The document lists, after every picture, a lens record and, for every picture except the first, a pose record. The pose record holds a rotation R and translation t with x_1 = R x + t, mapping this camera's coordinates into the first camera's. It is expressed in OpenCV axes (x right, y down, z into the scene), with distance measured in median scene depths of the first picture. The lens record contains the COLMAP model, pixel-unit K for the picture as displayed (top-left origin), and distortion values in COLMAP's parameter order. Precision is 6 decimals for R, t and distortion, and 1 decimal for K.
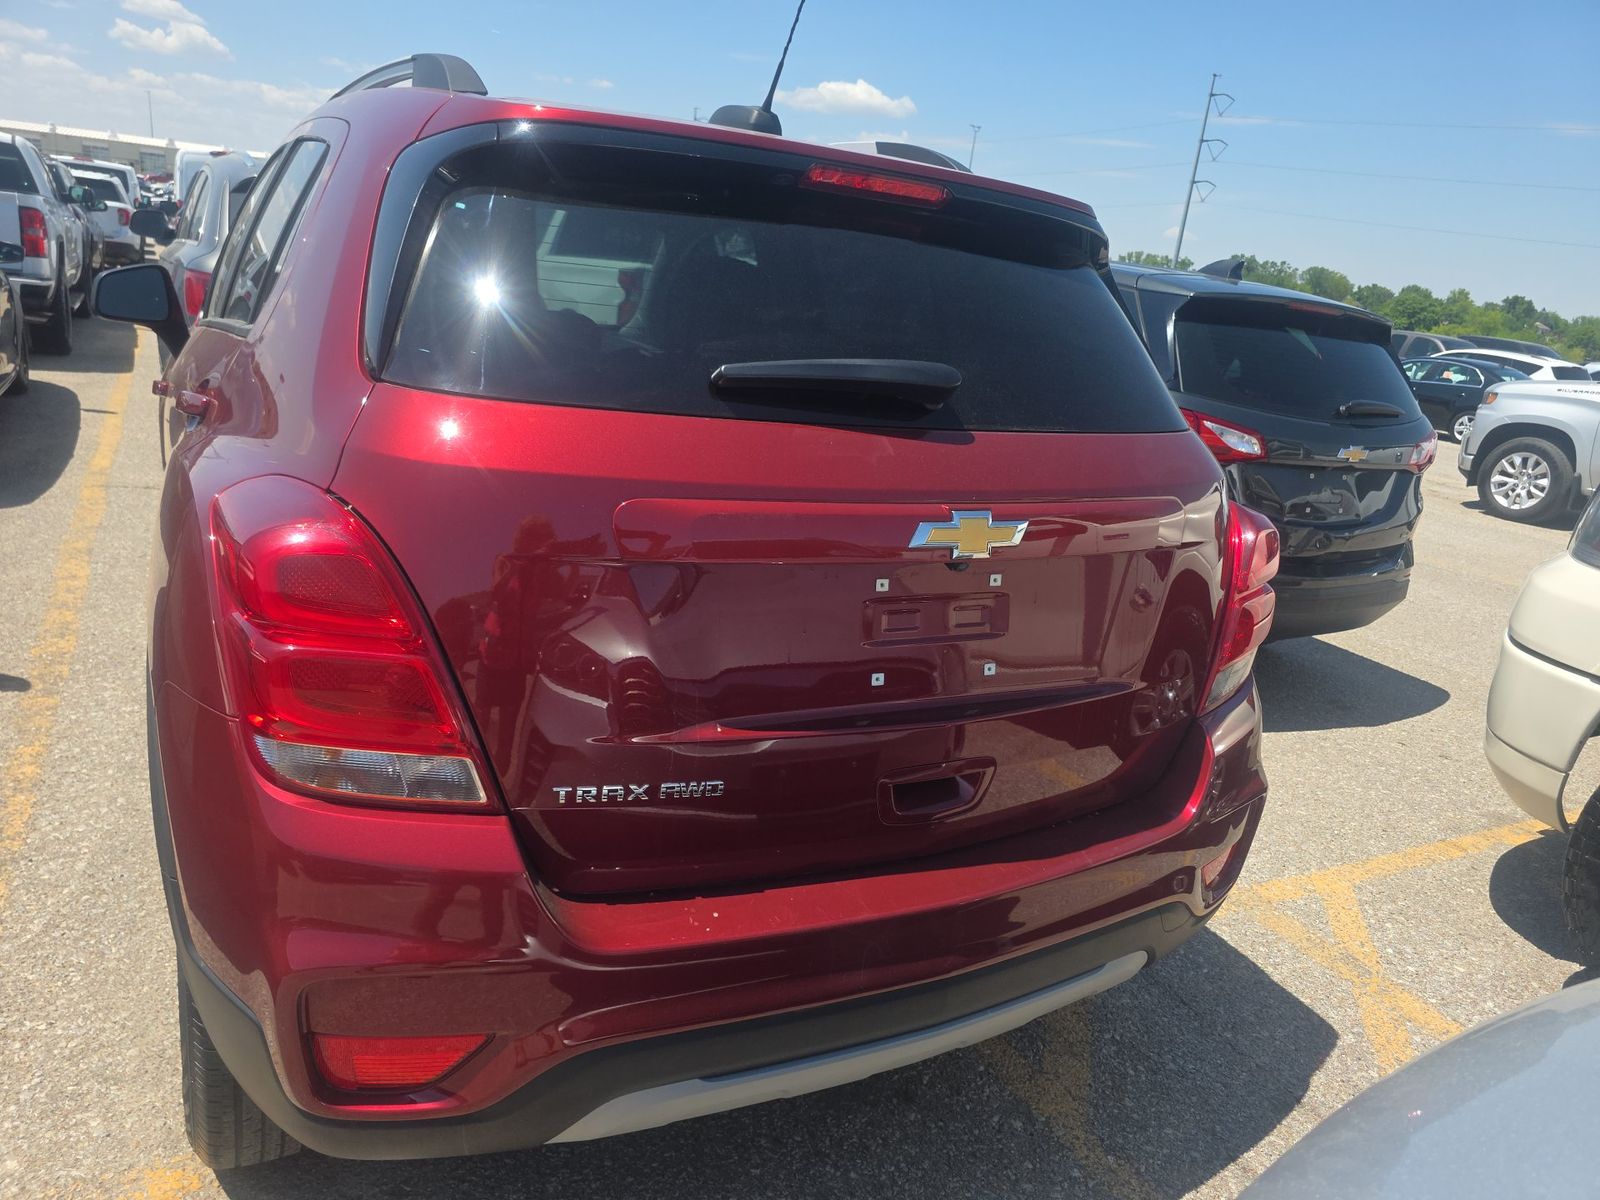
lens RADIAL K [[1042.1, 0, 766.7], [0, 1042.1, 590.3], [0, 0, 1]] dist [0.050412, -0.049212]
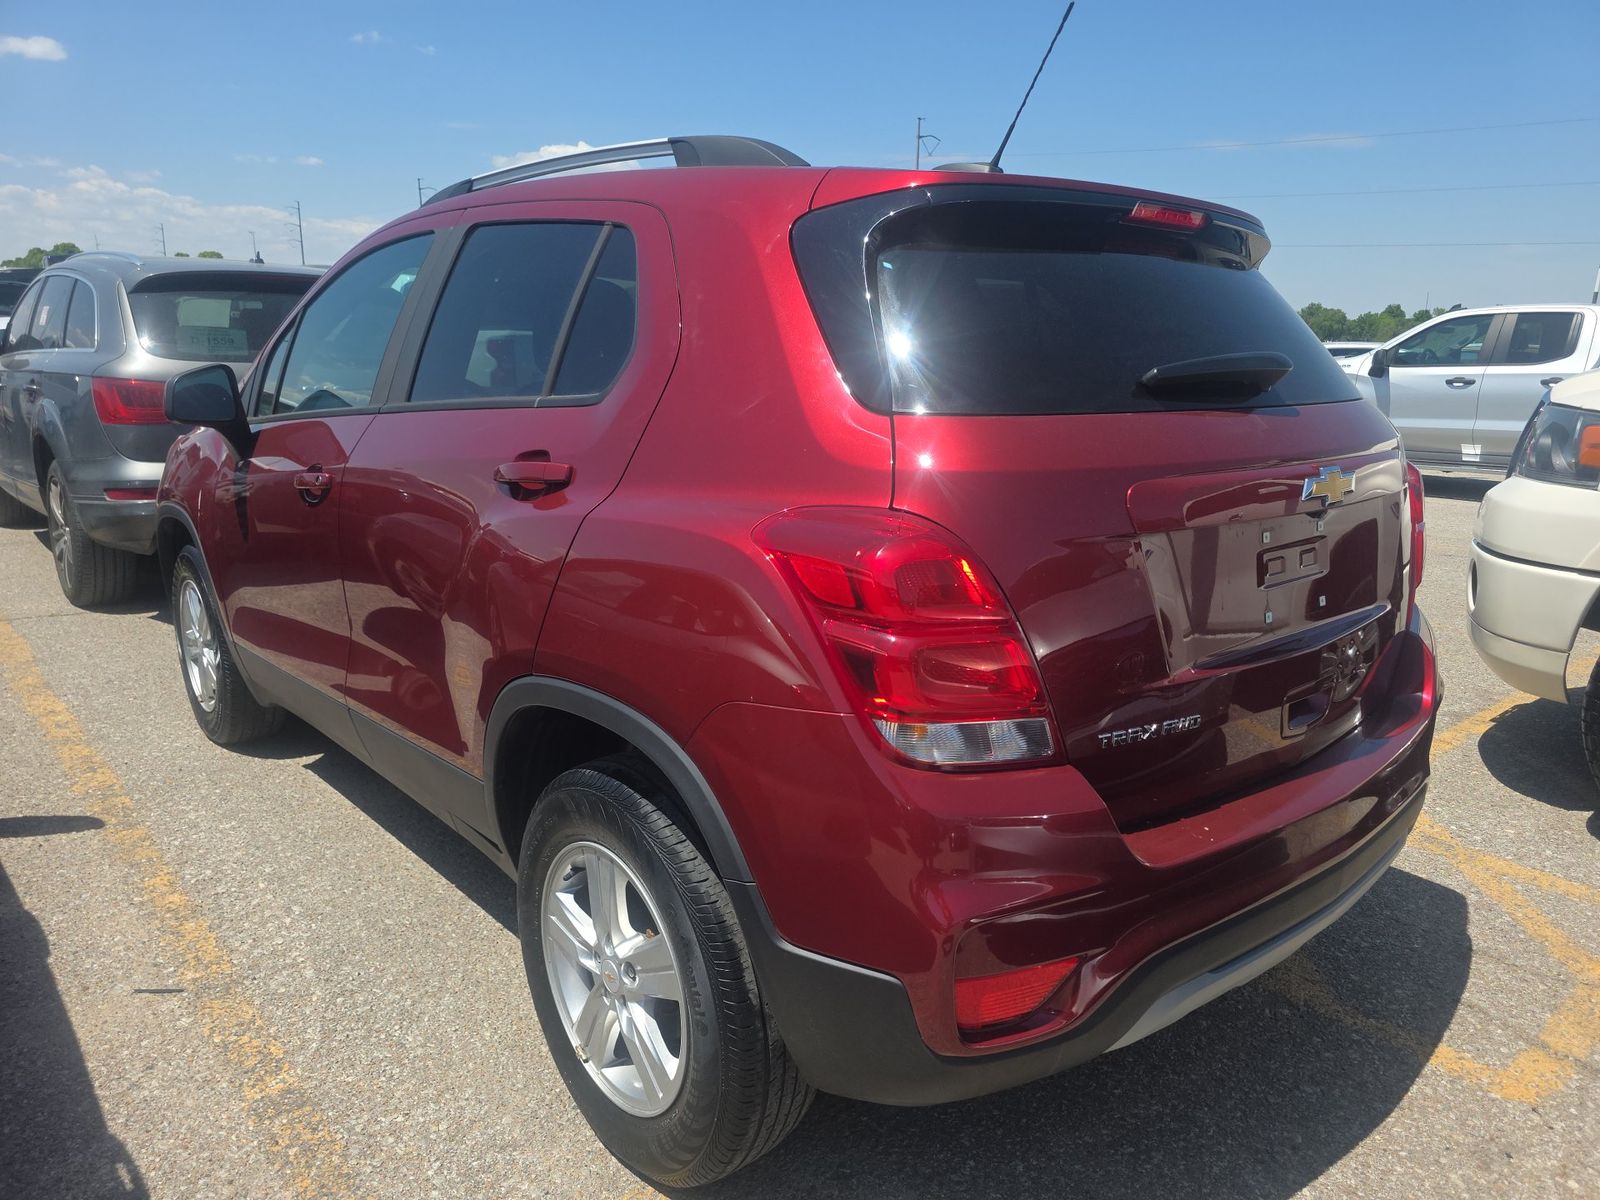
lens RADIAL K [[1042.1, 0, 766.7], [0, 1042.1, 590.3], [0, 0, 1]] dist [0.050412, -0.049212]
pose [[0.973578, -0.136818, 0.182830, -0.418496], [0.145233, 0.988834, -0.033395, 0.006913], [-0.176220, 0.059065, 0.982577, -0.053073]]
